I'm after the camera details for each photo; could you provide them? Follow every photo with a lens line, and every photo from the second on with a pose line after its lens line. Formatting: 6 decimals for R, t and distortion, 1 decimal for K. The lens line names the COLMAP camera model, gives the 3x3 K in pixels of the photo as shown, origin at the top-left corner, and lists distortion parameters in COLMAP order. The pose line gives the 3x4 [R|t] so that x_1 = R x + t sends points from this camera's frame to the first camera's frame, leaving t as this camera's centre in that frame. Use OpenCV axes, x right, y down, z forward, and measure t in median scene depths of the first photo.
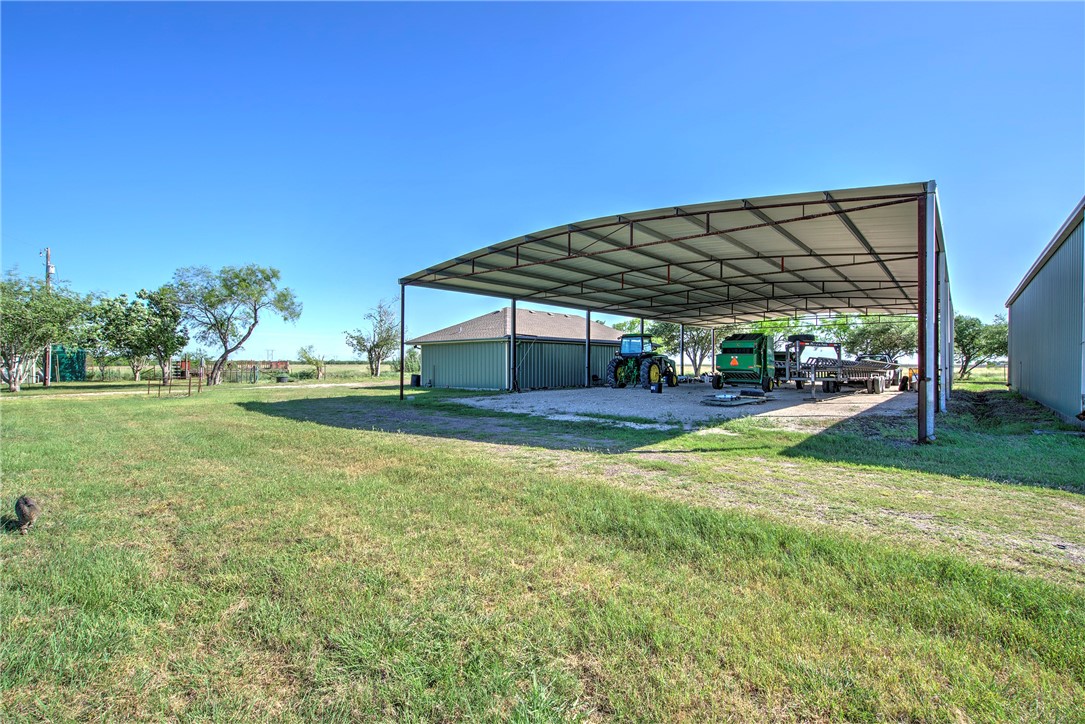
lens RADIAL K [[502.3, 0, 540.9], [0, 502.3, 358.9], [0, 0, 1]] dist [0.003572, -0.000919]
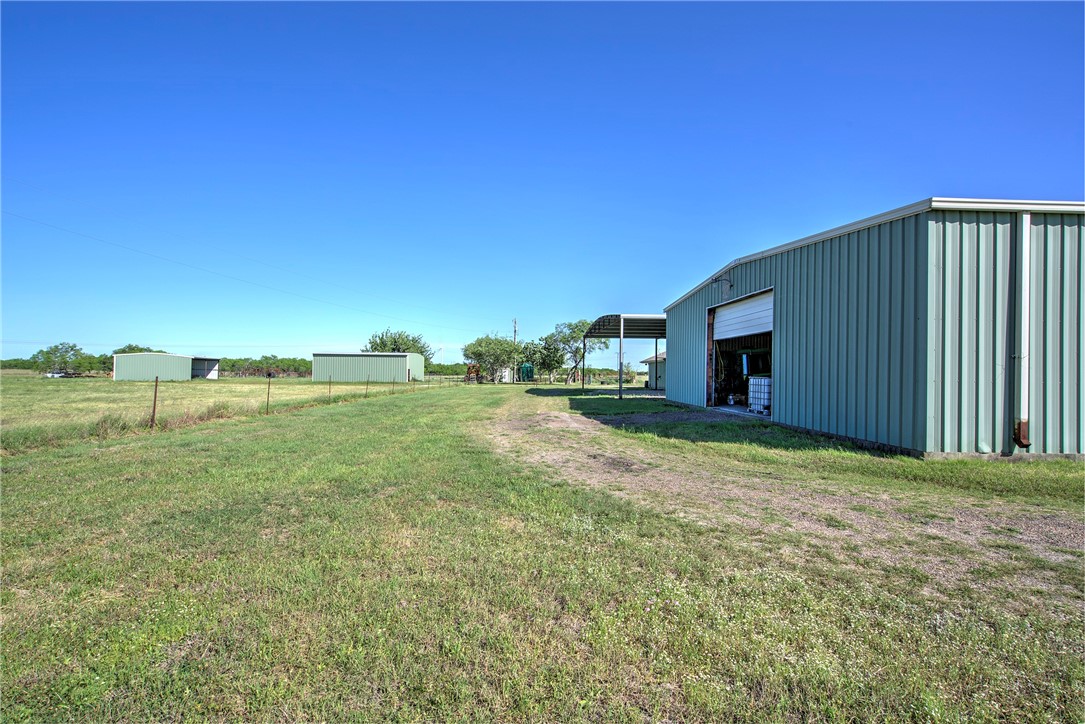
lens RADIAL K [[502.3, 0, 537.1], [0, 502.3, 365.7], [0, 0, 1]] dist [0.003572, -0.000919]
pose [[0.665375, -0.005515, -0.746489, 0.662194], [-0.002869, 0.999946, -0.009945, -0.000078], [0.746504, 0.008759, 0.665323, -0.338600]]
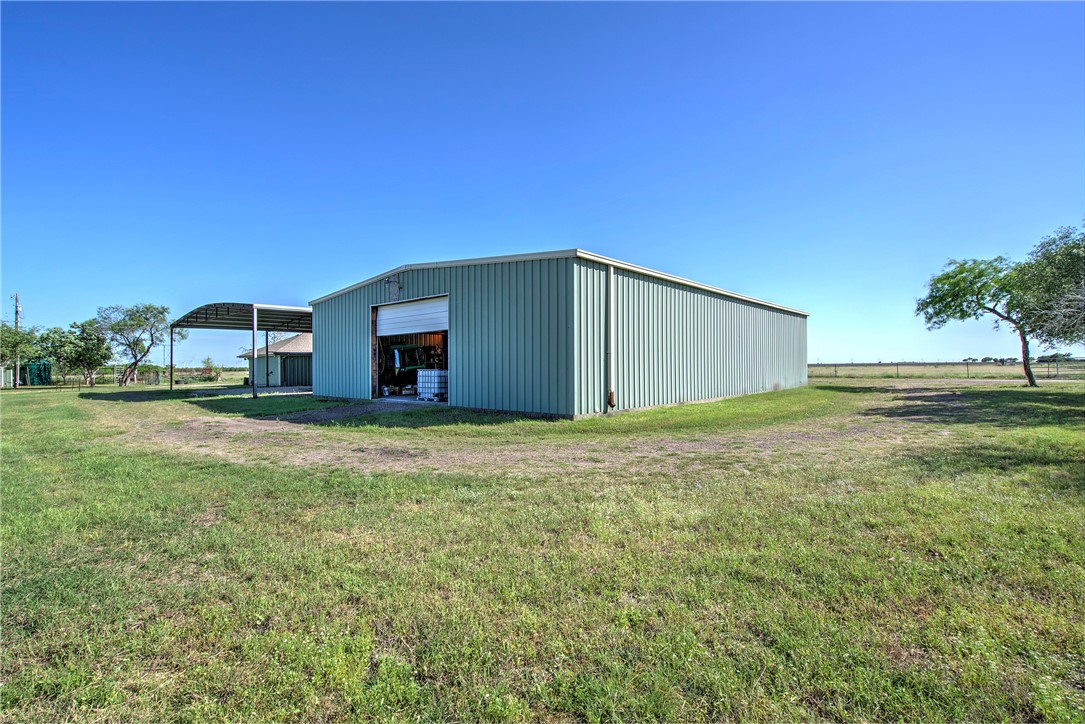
lens RADIAL K [[502.3, 0, 536.4], [0, 502.3, 365.4], [0, 0, 1]] dist [0.003572, -0.000919]
pose [[0.999355, -0.014187, -0.032976, 0.580279], [0.014406, 0.999876, 0.006390, -0.000878], [0.032881, -0.006861, 0.999436, -0.415996]]
